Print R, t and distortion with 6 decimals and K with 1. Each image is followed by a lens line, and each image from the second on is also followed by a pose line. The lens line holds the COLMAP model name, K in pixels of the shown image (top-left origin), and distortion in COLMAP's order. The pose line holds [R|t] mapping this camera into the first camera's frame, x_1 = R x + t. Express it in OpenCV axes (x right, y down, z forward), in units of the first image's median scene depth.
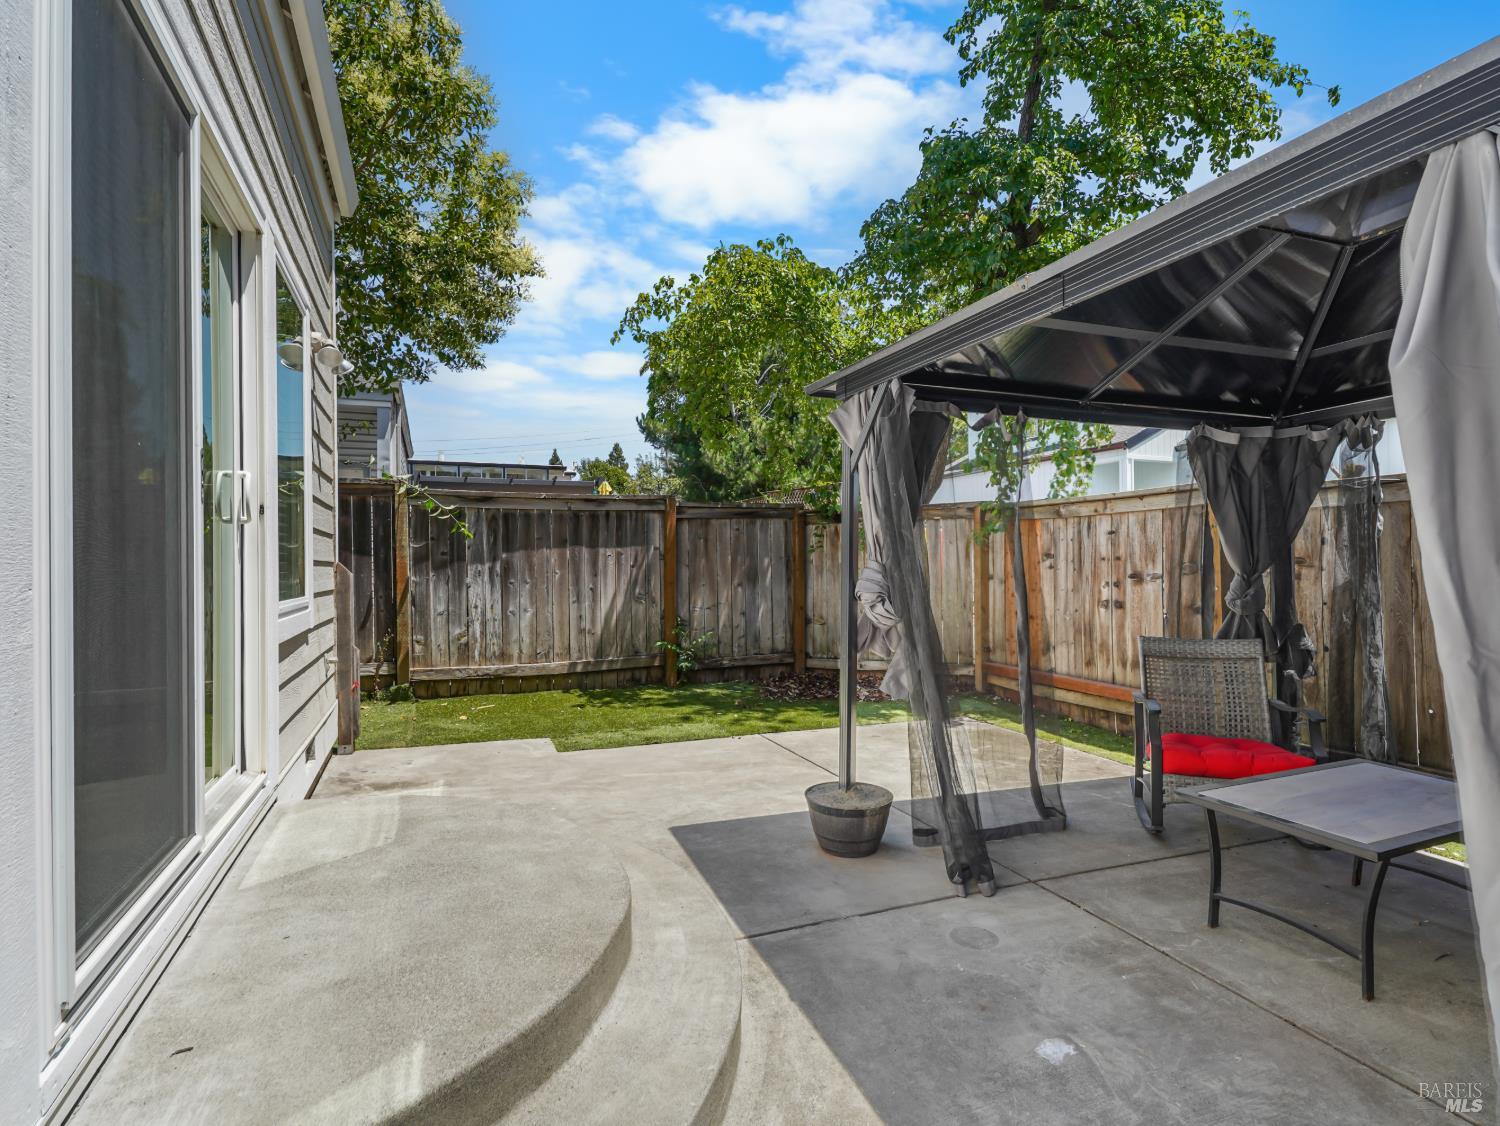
lens RADIAL K [[782.5, 0, 747.3], [0, 782.5, 565.6], [0, 0, 1]] dist [0.009654, -0.008291]
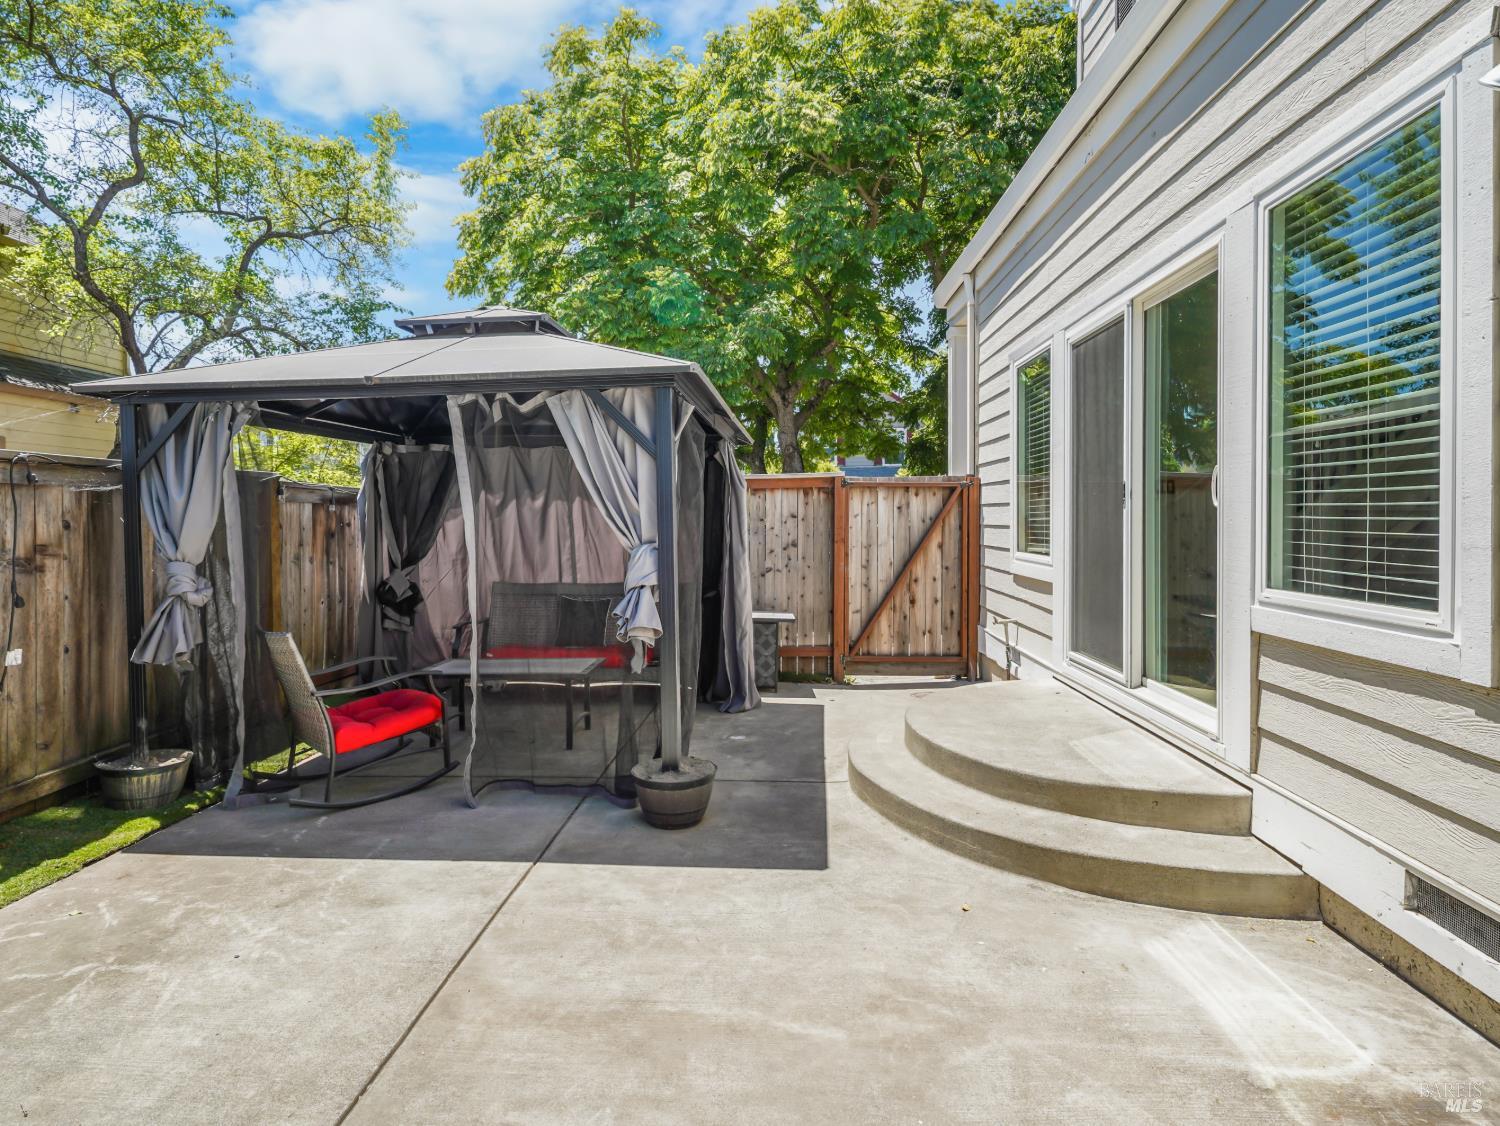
lens RADIAL K [[782.5, 0, 720.8], [0, 782.5, 516.3], [0, 0, 1]] dist [0.009654, -0.008291]
pose [[-0.895752, 0.013699, 0.444343, -0.212963], [0.010121, 0.999894, -0.010425, -0.018121], [-0.444439, -0.004841, -0.895796, 1.029127]]
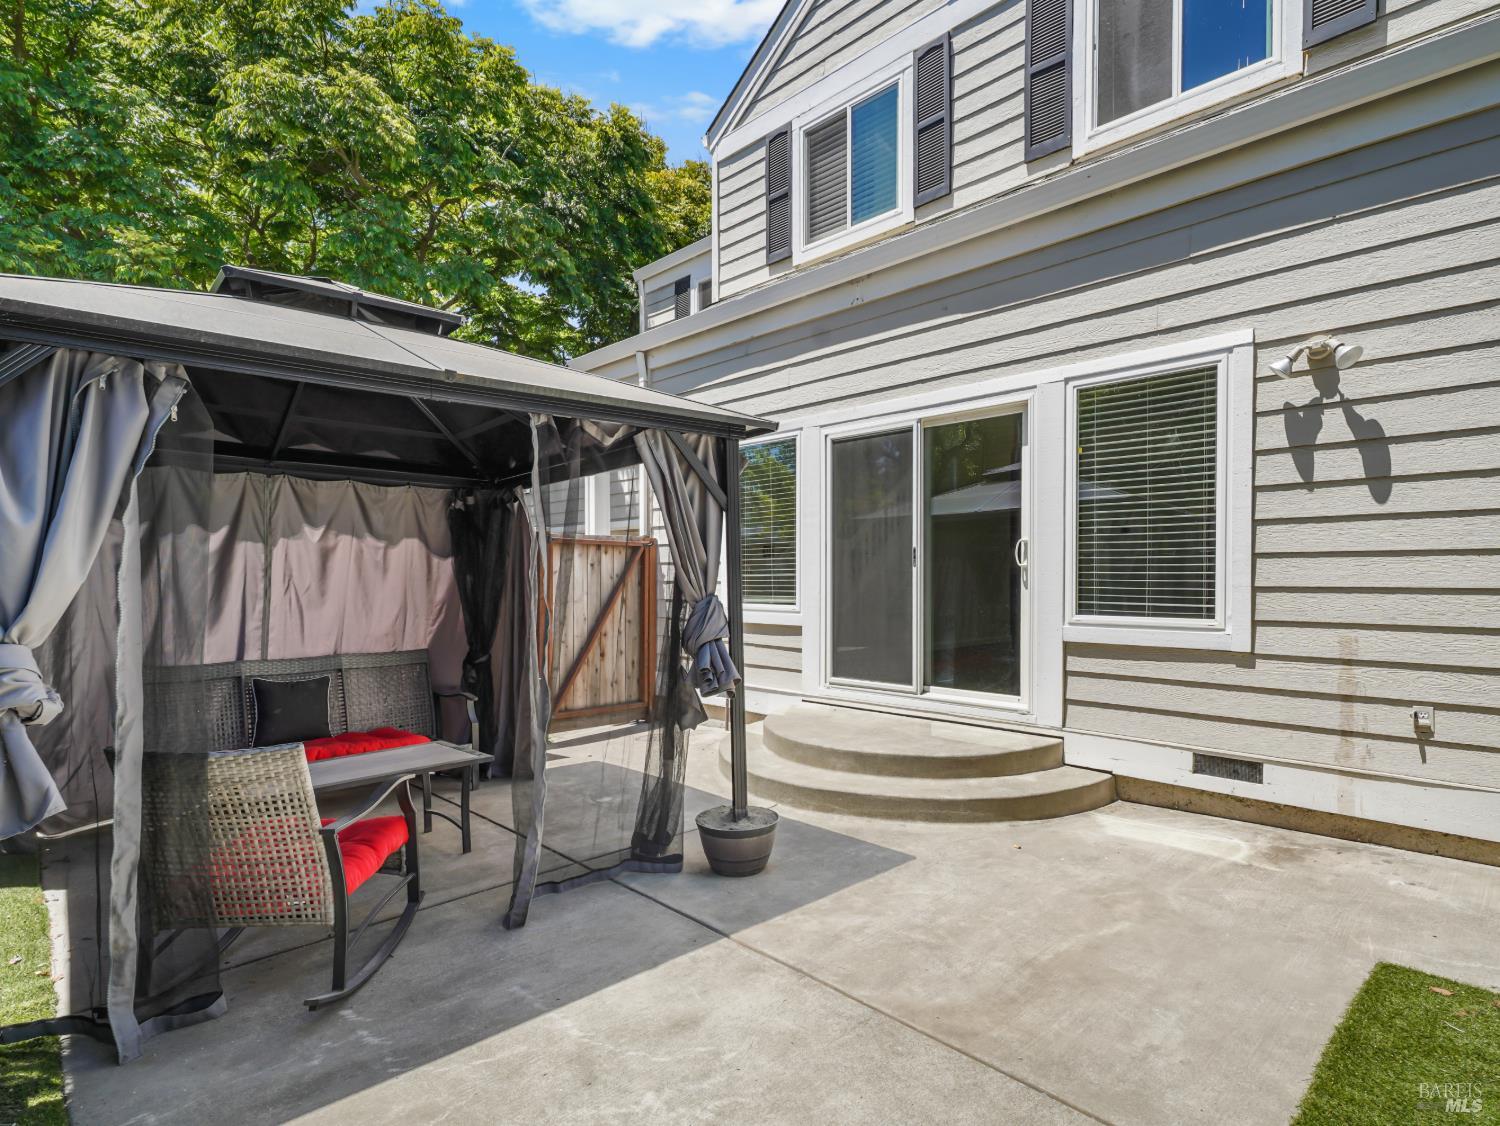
lens RADIAL K [[782.5, 0, 749.2], [0, 782.5, 573.5], [0, 0, 1]] dist [0.009654, -0.008291]
pose [[-0.932873, 0.008483, -0.360106, 0.267152], [0.011694, 0.999909, -0.006739, -0.016265], [0.360016, -0.010498, -0.932887, 1.075610]]
